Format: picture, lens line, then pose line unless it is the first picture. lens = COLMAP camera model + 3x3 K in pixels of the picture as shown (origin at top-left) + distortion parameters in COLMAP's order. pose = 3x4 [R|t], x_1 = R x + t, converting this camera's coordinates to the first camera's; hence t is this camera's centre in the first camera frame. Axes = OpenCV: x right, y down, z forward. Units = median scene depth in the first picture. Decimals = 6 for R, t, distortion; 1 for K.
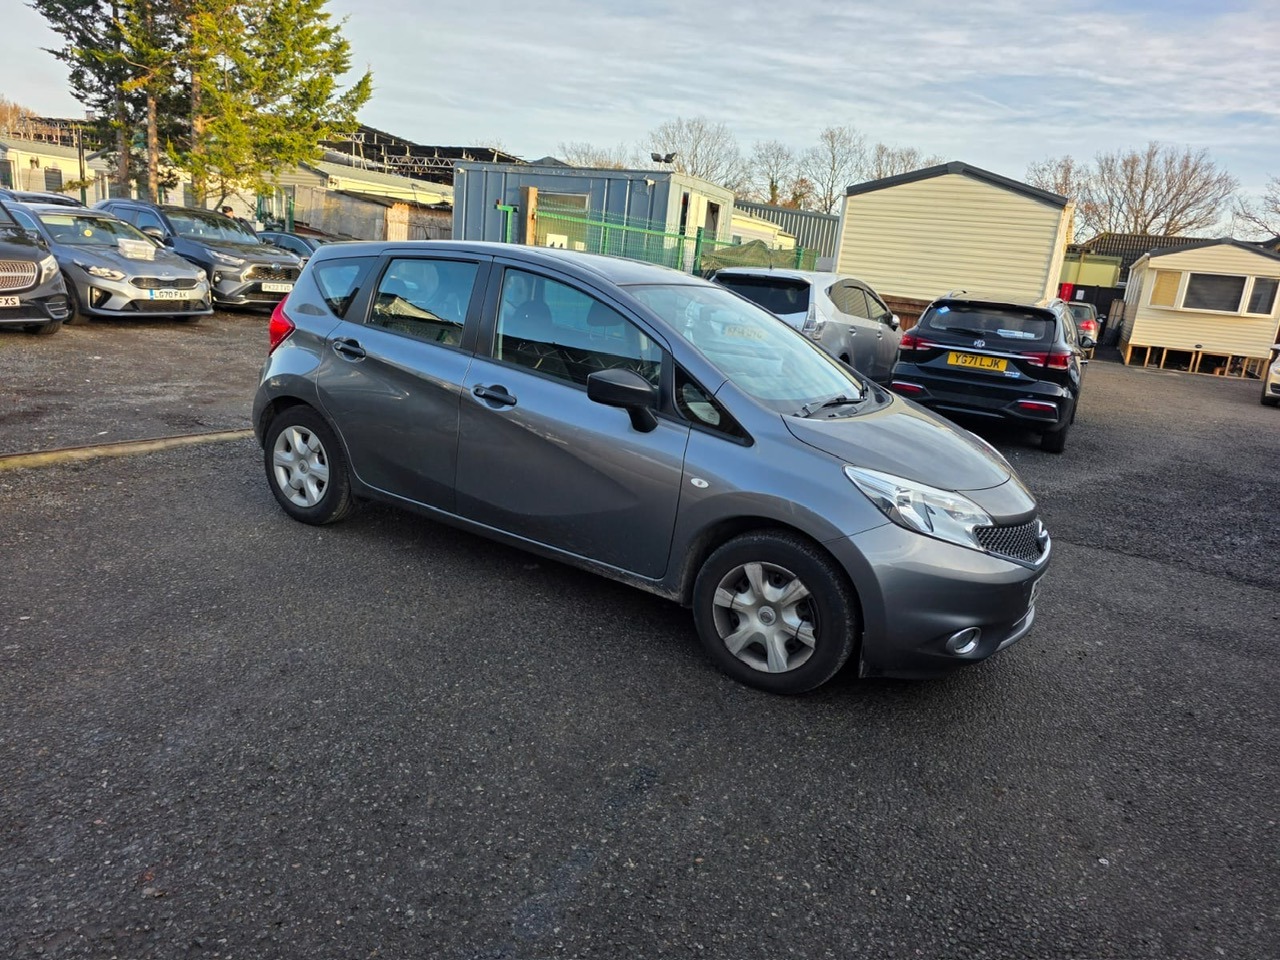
lens RADIAL K [[853.7, 0, 635.6], [0, 853.7, 505.2], [0, 0, 1]] dist [0.054461, -0.039886]
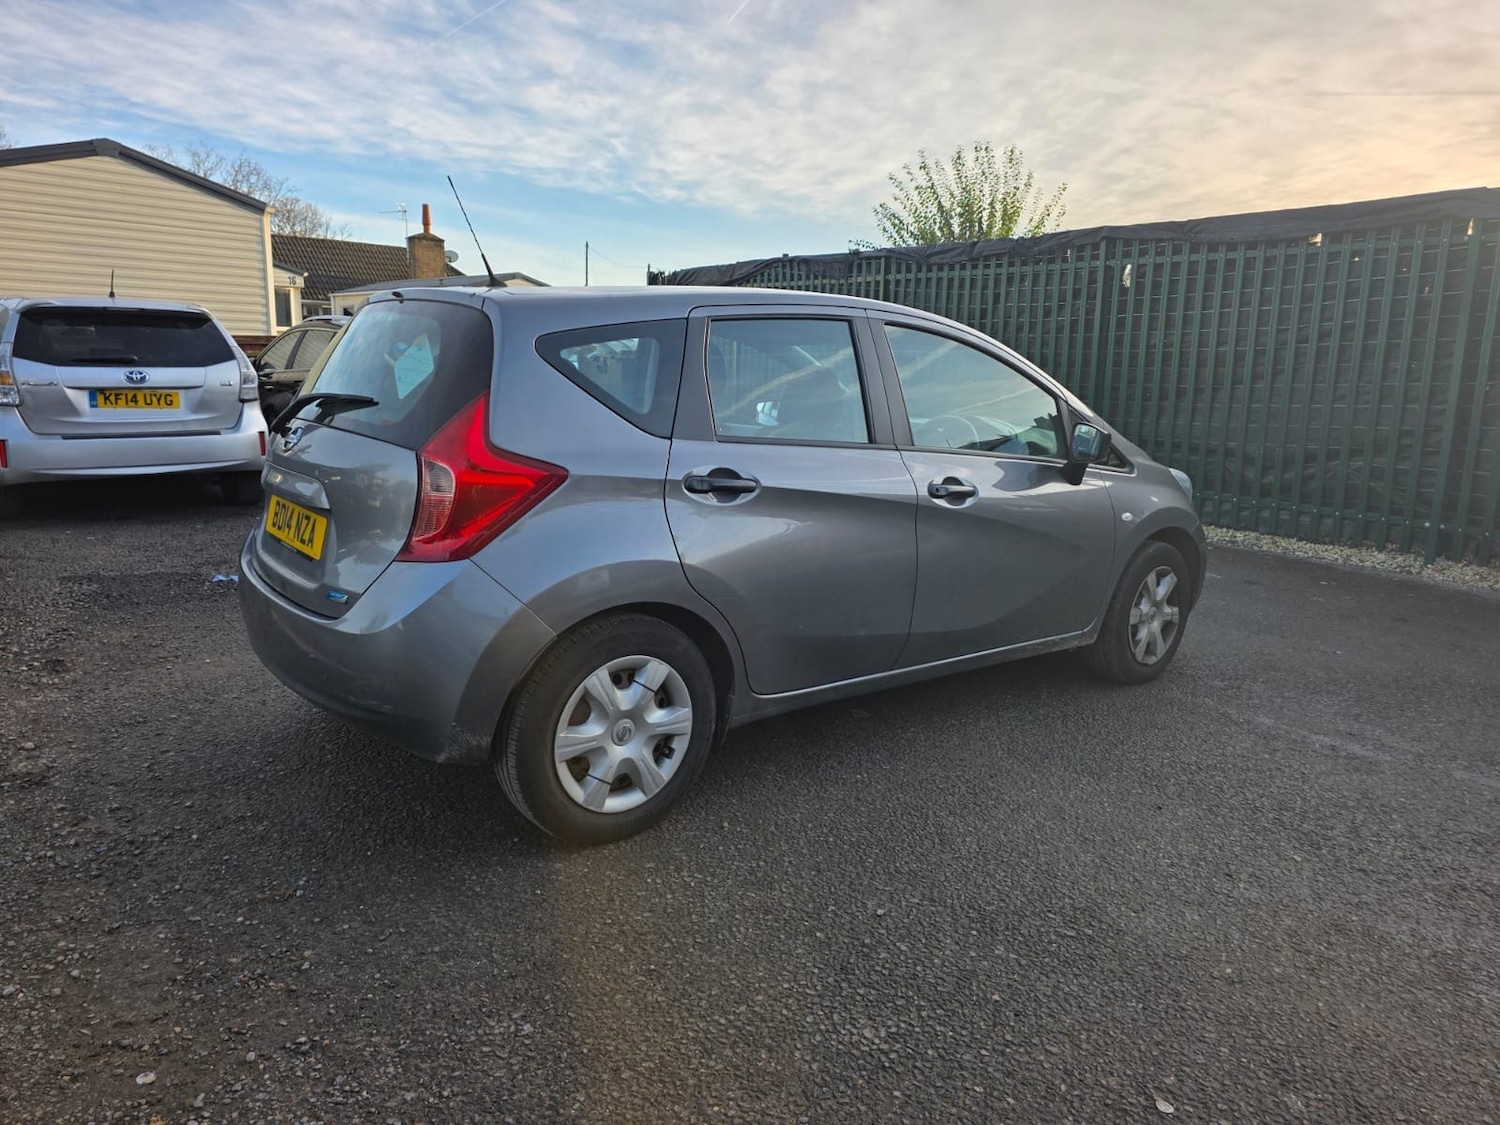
lens RADIAL K [[971.6, 0, 753.1], [0, 971.6, 507.1], [0, 0, 1]] dist [0.044031, -0.035212]
pose [[0.353625, -0.225792, 0.907726, -0.985875], [0.255881, 0.956763, 0.138306, -0.269542], [-0.899708, 0.183362, 0.396112, 0.783463]]
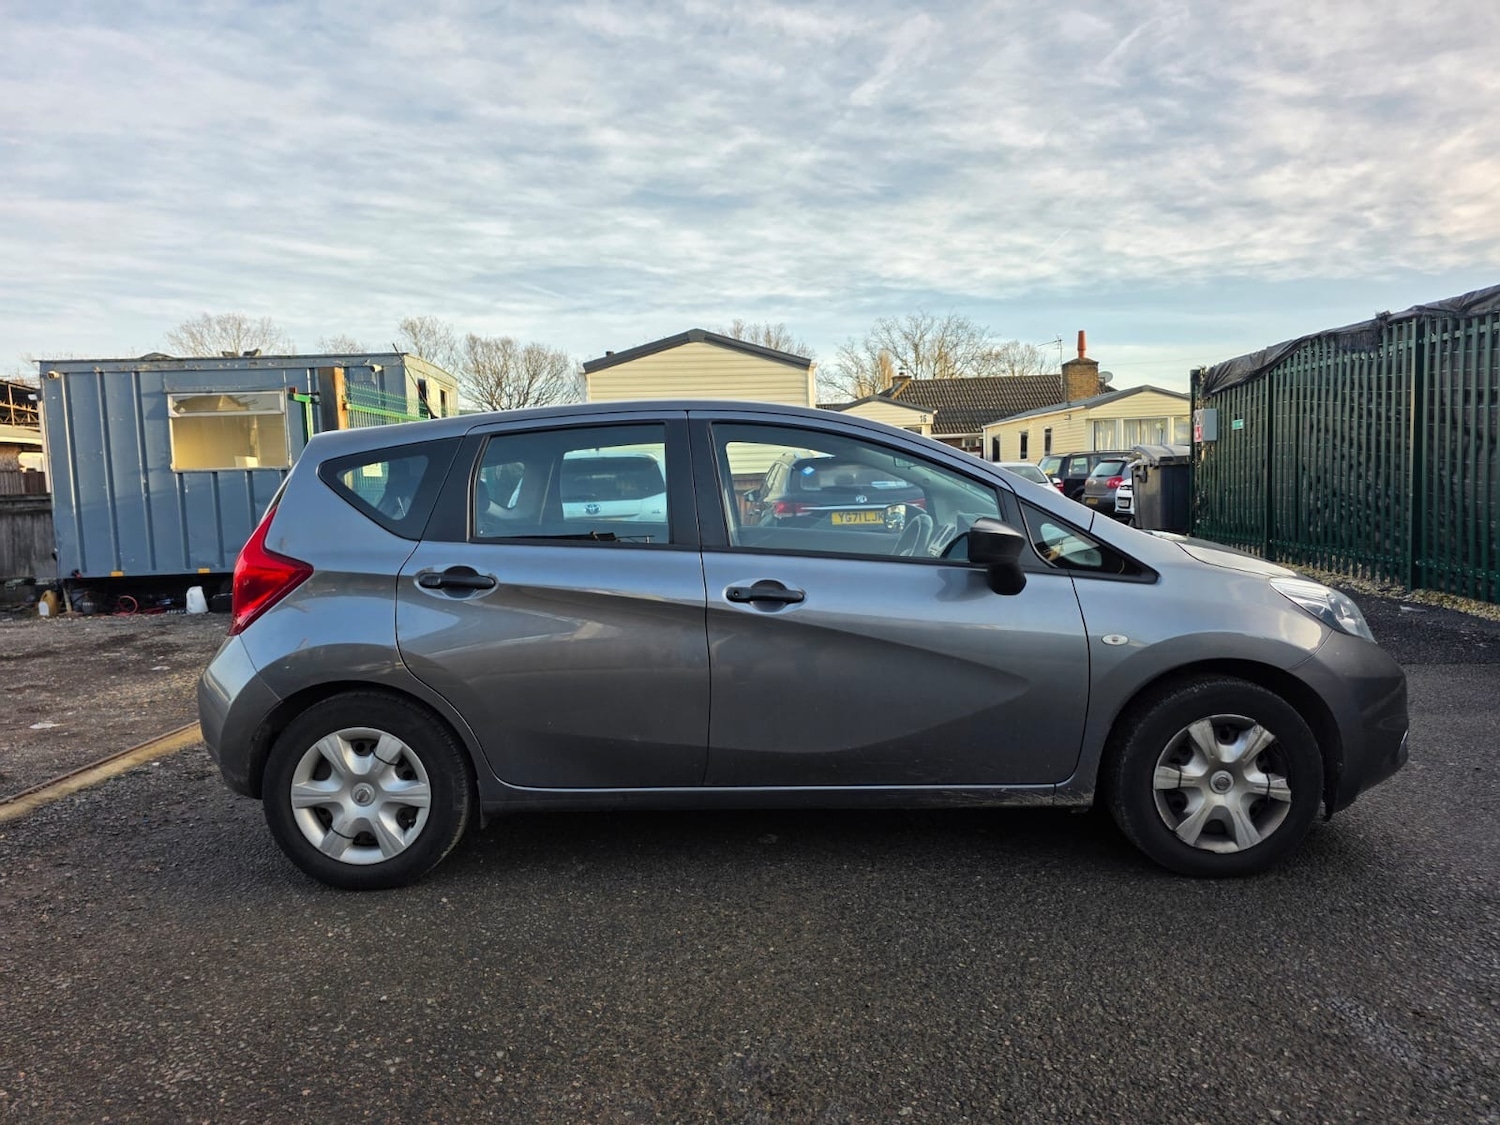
lens RADIAL K [[1006.1, 0, 760.0], [0, 1006.1, 594.7], [0, 0, 1]] dist [0.050125, -0.048614]
pose [[0.849866, -0.180514, 0.495118, -0.548093], [0.251646, 0.964481, -0.080310, -0.061293], [-0.463035, 0.192848, 0.865106, 0.285953]]
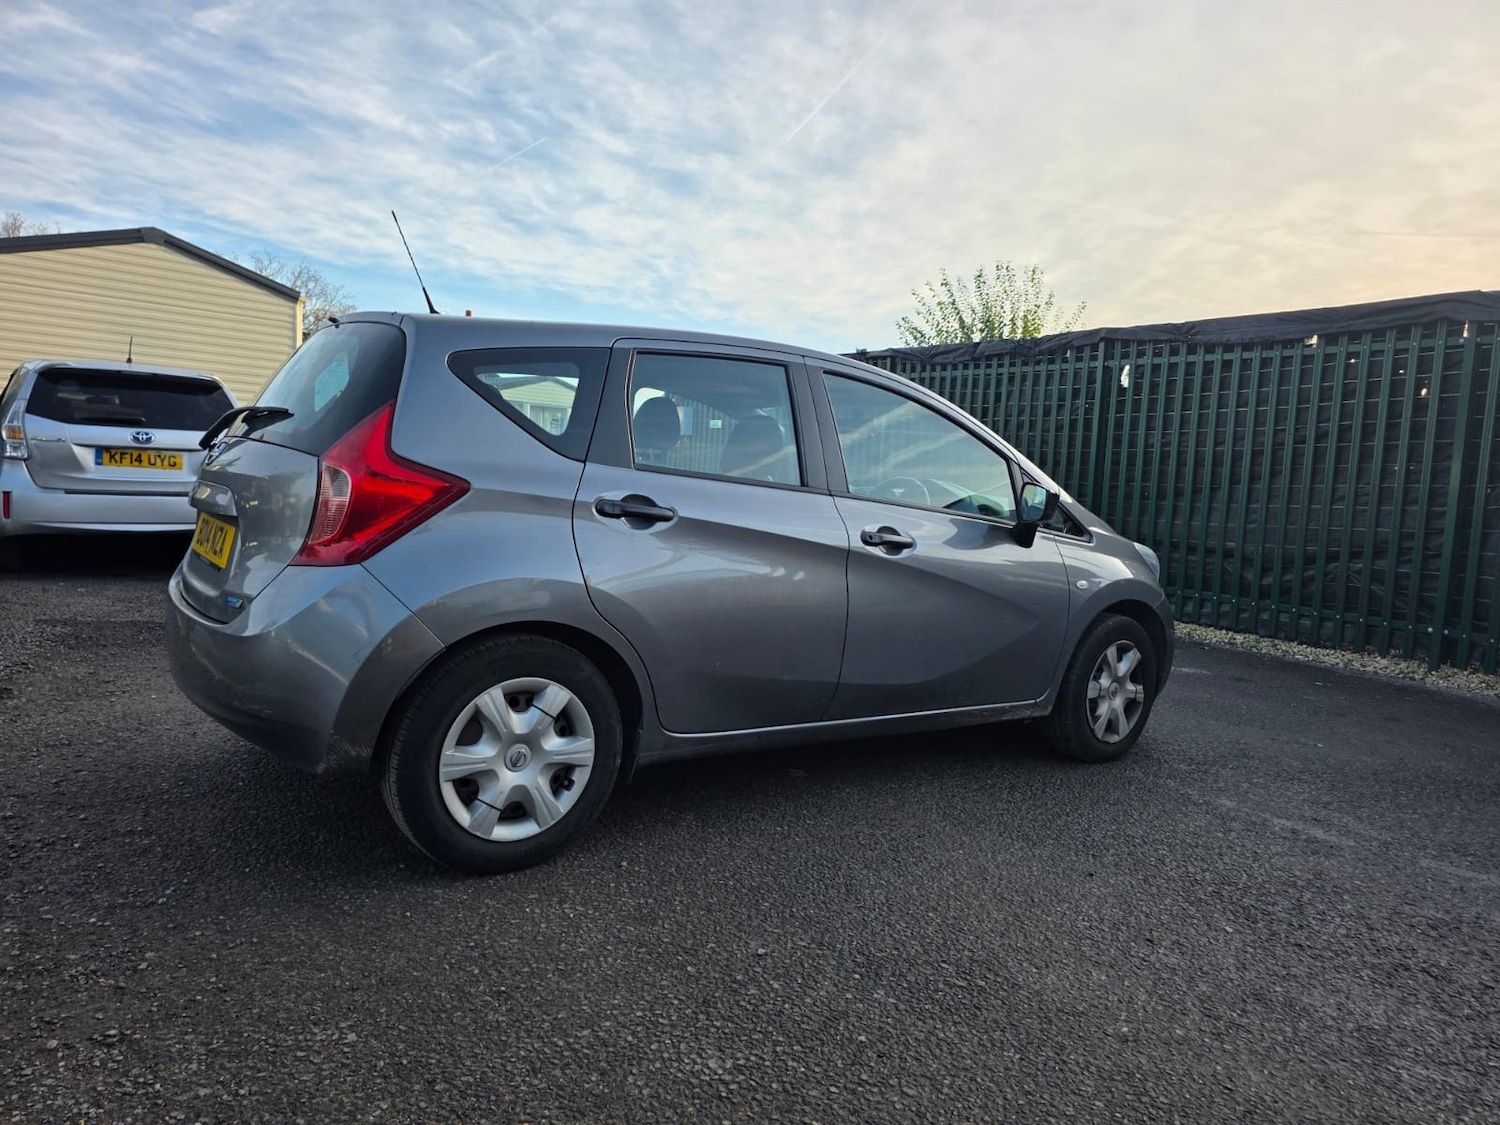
lens RADIAL K [[967.6, 0, 745.8], [0, 967.6, 530.2], [0, 0, 1]] dist [0.046792, -0.037614]
pose [[0.393717, -0.129823, 0.910018, -0.956395], [0.225010, 0.973471, 0.041525, -0.192430], [-0.891267, 0.188413, 0.412484, 0.724822]]
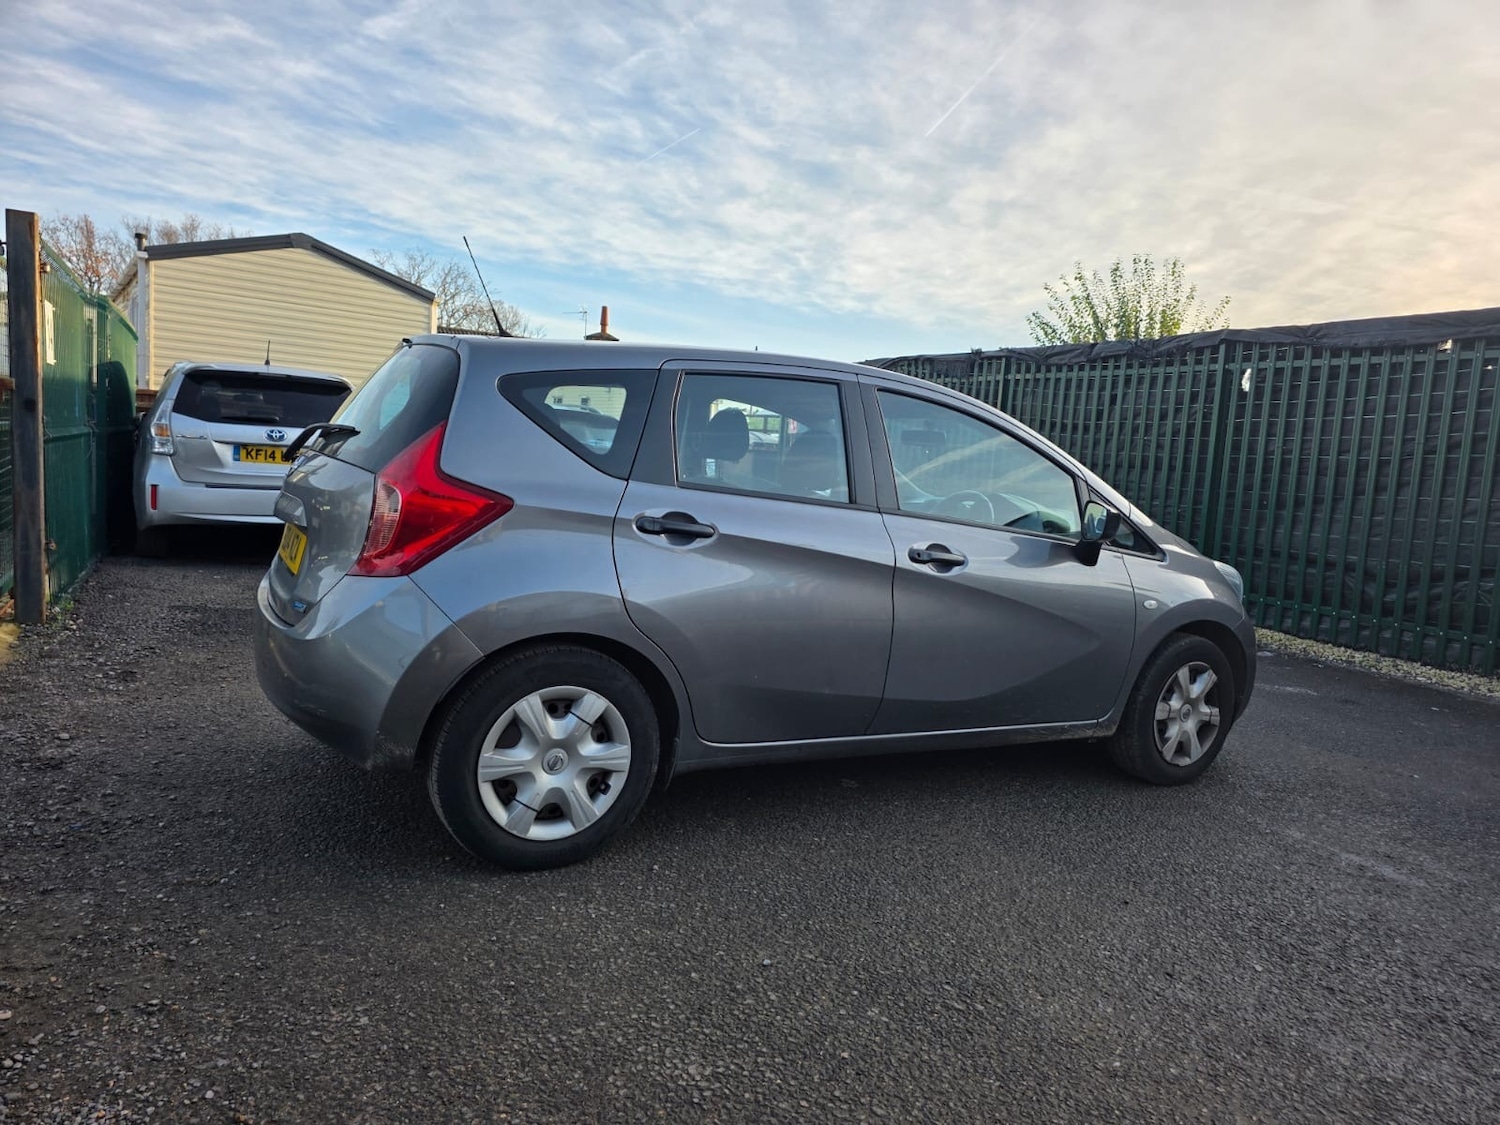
lens RADIAL K [[965.7, 0, 784.6], [0, 965.7, 530.4], [0, 0, 1]] dist [0.046883, -0.036600]
pose [[0.483211, -0.127884, 0.866114, -0.936900], [0.208643, 0.977593, 0.027940, -0.196010], [-0.850279, 0.167207, 0.499066, 0.652836]]
